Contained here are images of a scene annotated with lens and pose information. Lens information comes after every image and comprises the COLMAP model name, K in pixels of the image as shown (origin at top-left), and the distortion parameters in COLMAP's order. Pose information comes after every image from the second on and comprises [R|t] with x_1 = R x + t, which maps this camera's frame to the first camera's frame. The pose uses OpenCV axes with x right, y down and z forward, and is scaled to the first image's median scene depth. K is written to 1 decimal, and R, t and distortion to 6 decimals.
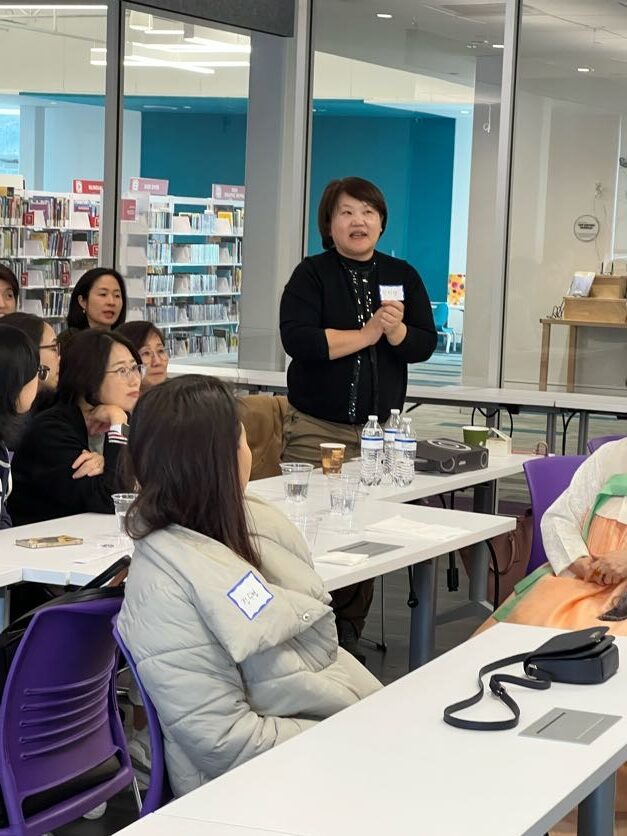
lens RADIAL K [[2029.1, 0, 314.0], [0, 2029.1, 418.6], [0, 0, 1]] dist [0.197170, 0.000000]
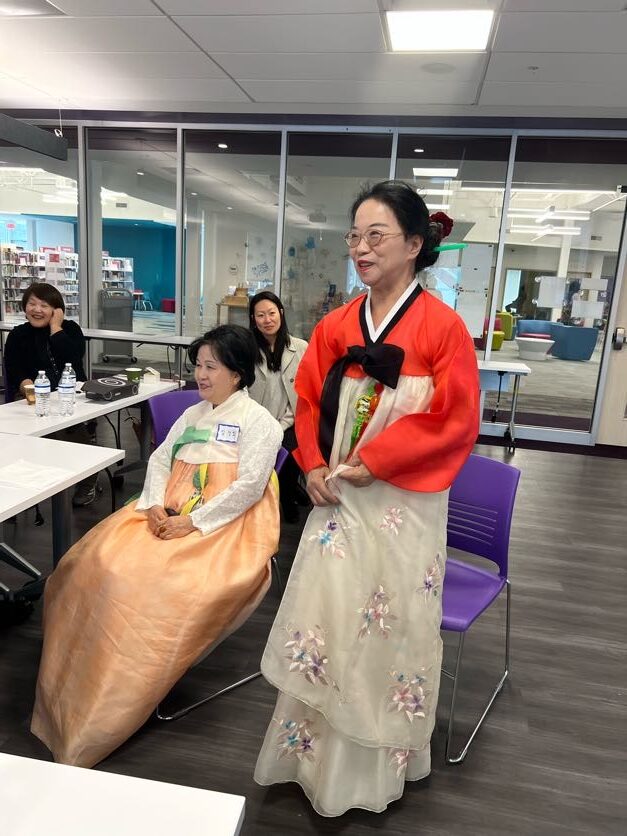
lens RADIAL K [[628.8, 0, 314.4], [0, 628.8, 418.3], [0, 0, 1]] dist [0.006461, -0.000740]
pose [[0.970554, -0.030409, 0.238956, 0.030264], [-0.001408, 0.991267, 0.131865, -0.007620], [-0.240879, -0.128318, 0.962035, 0.134776]]
